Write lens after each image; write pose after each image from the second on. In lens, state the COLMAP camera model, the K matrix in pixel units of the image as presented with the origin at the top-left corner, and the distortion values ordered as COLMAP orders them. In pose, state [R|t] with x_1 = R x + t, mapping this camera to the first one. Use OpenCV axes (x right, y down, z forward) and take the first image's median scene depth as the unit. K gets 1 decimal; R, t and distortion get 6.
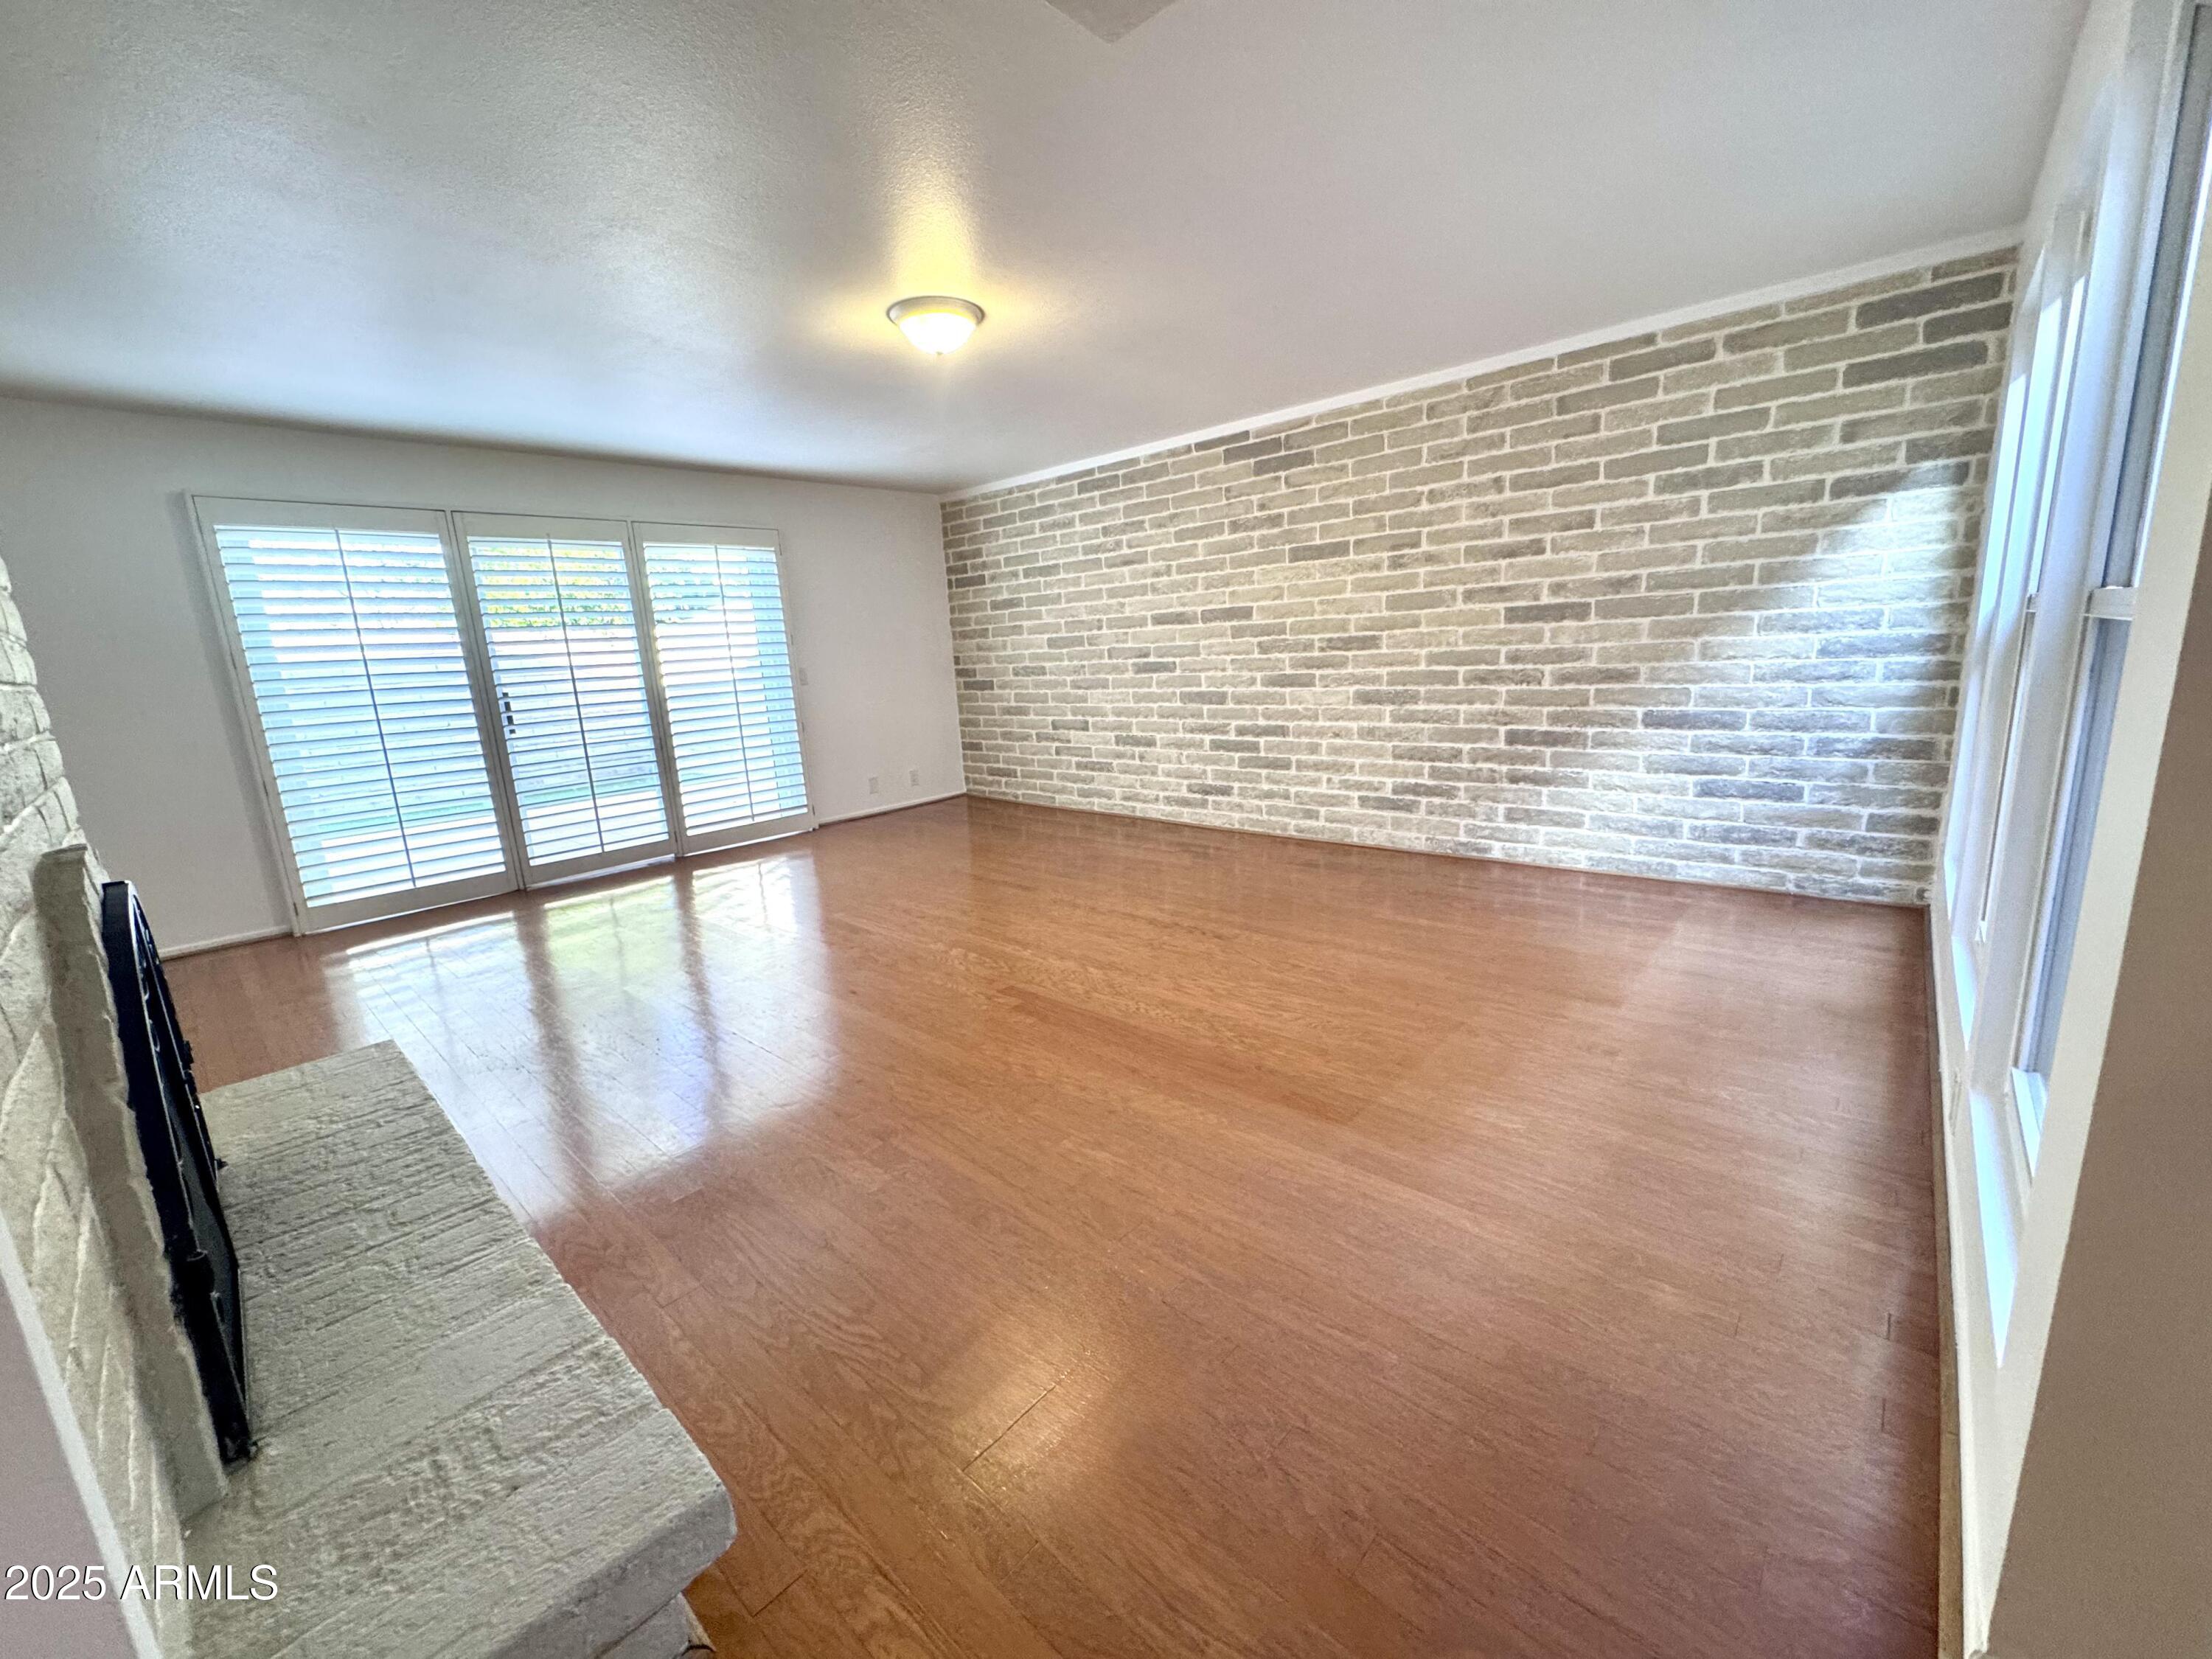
lens RADIAL K [[885.5, 0, 1105.5], [0, 885.5, 827.3], [0, 0, 1]] dist [-0.001259, -0.000119]
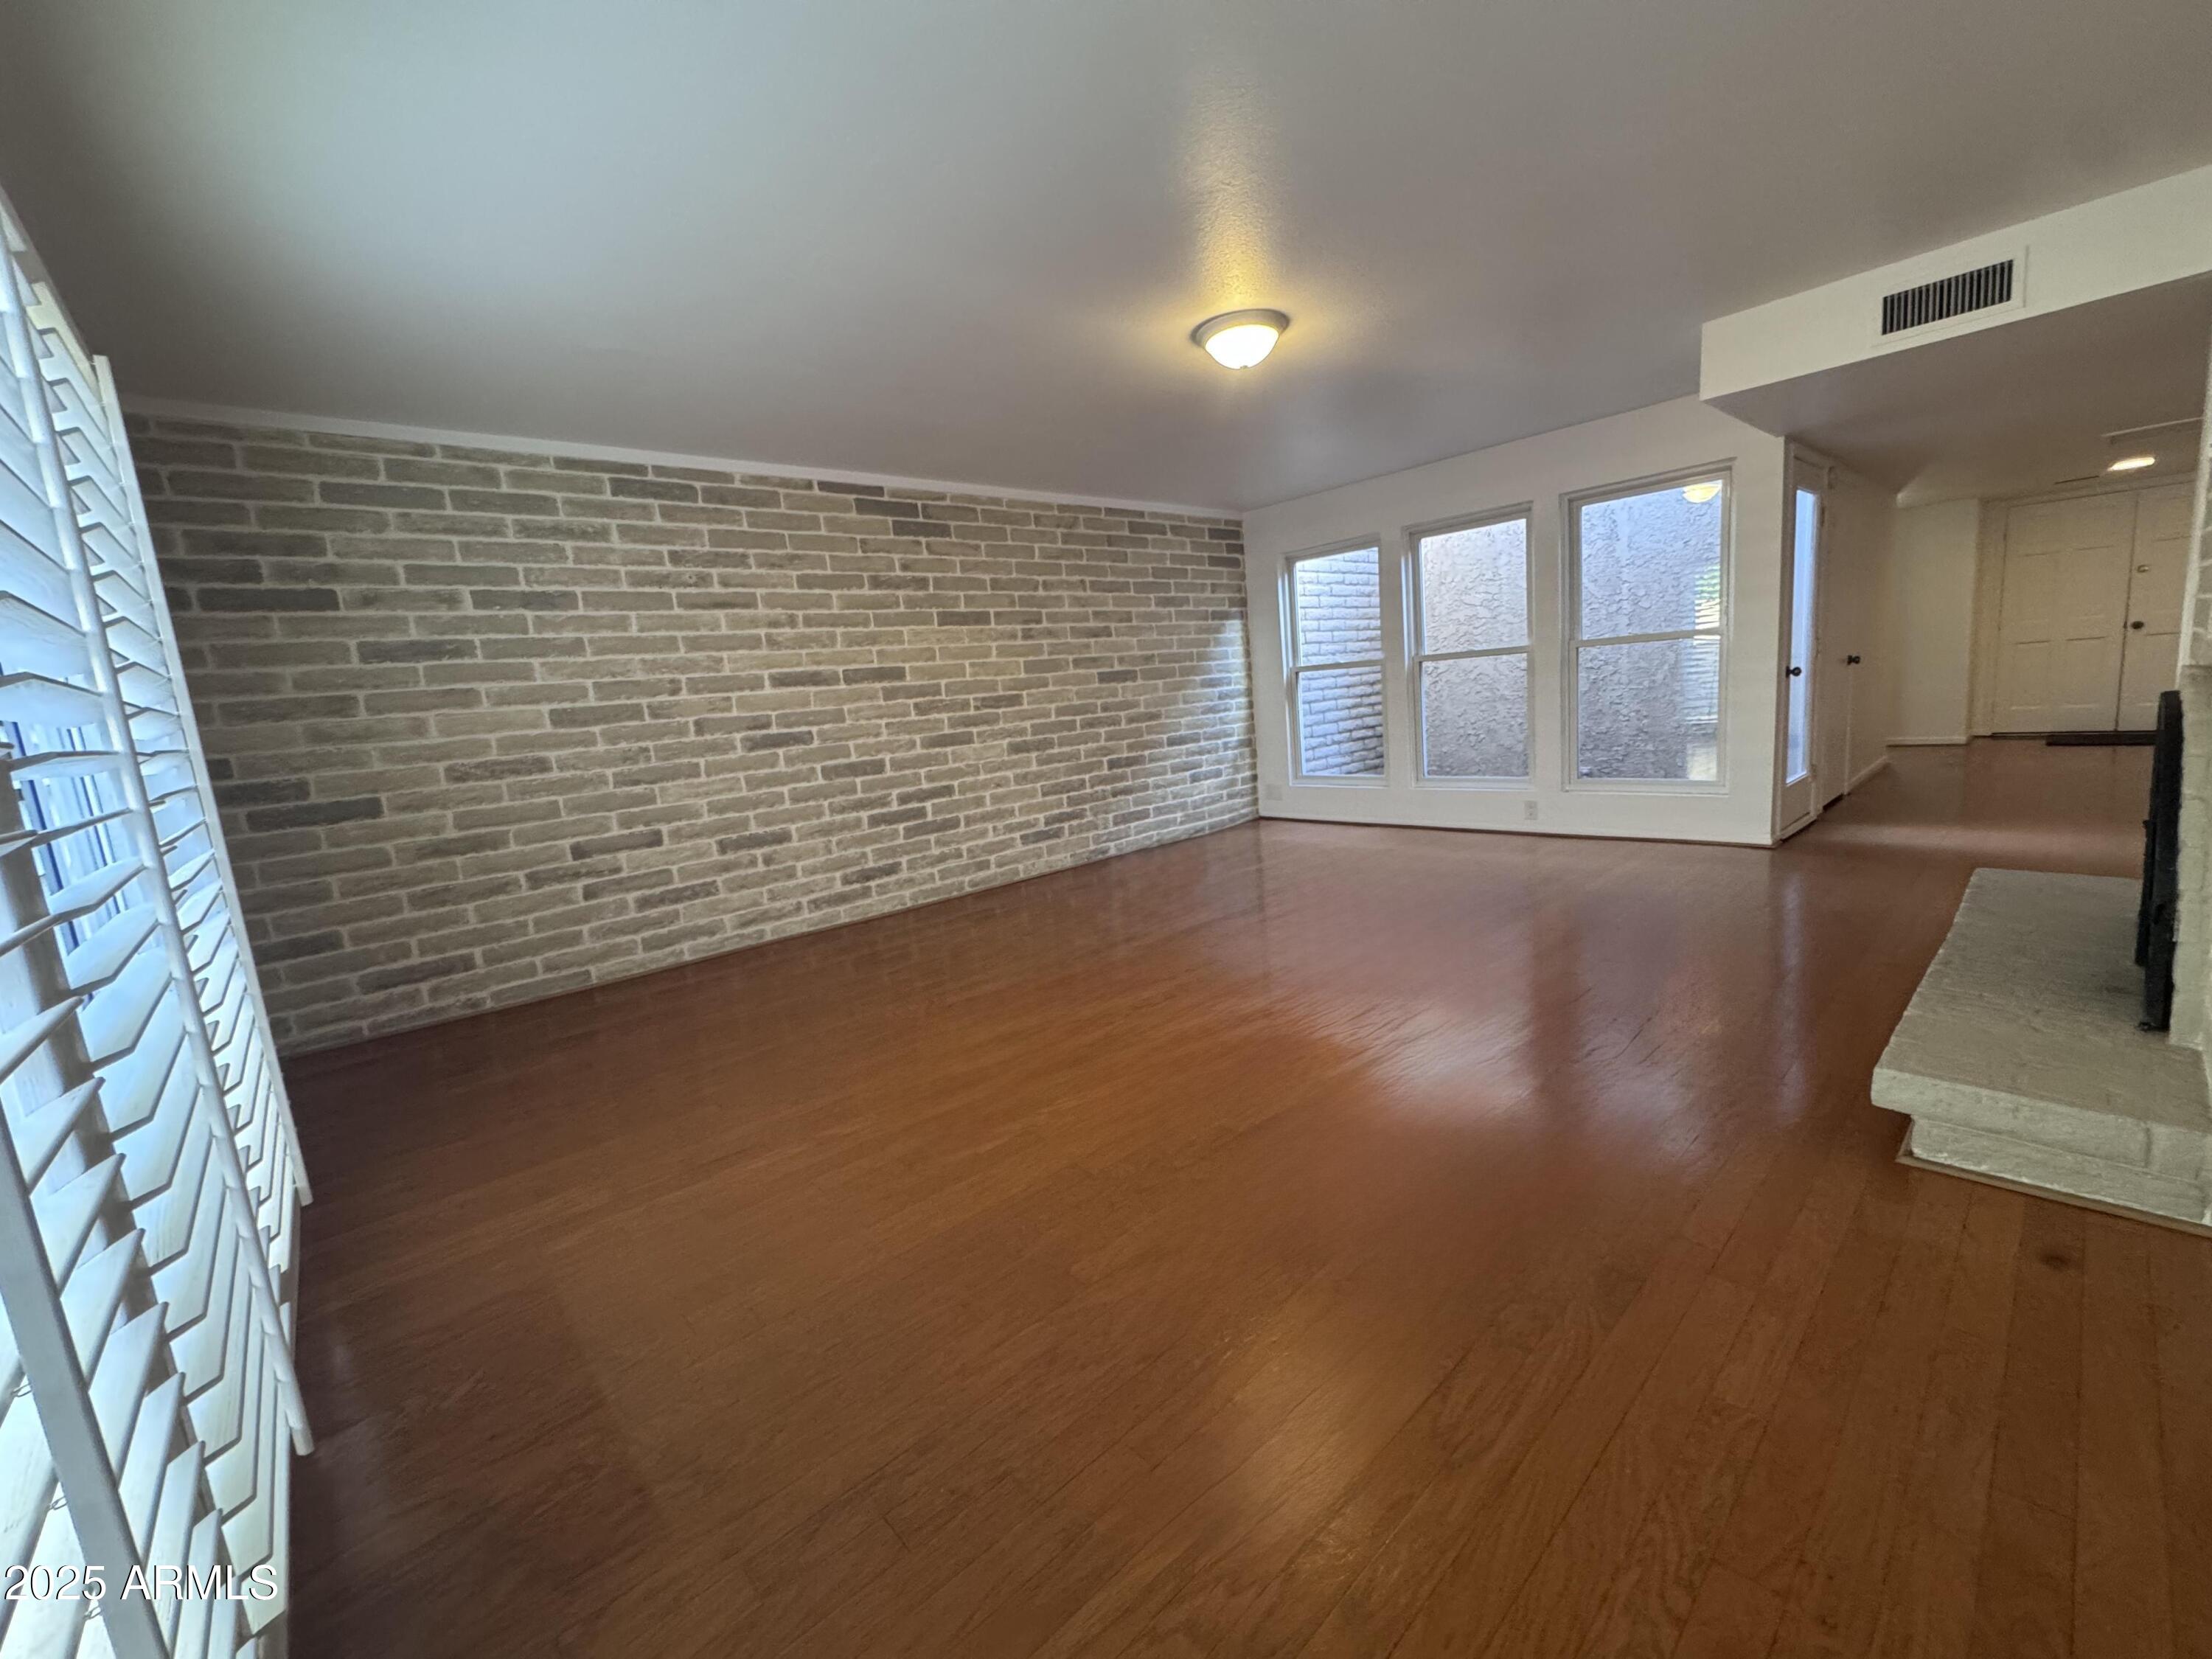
lens RADIAL K [[885.5, 0, 1105.5], [0, 885.5, 827.3], [0, 0, 1]] dist [-0.001259, -0.000119]
pose [[0.100496, -0.105826, 0.989293, -0.783707], [0.279463, 0.957299, 0.074014, -0.094824], [-0.954883, 0.269033, 0.125779, 0.726236]]
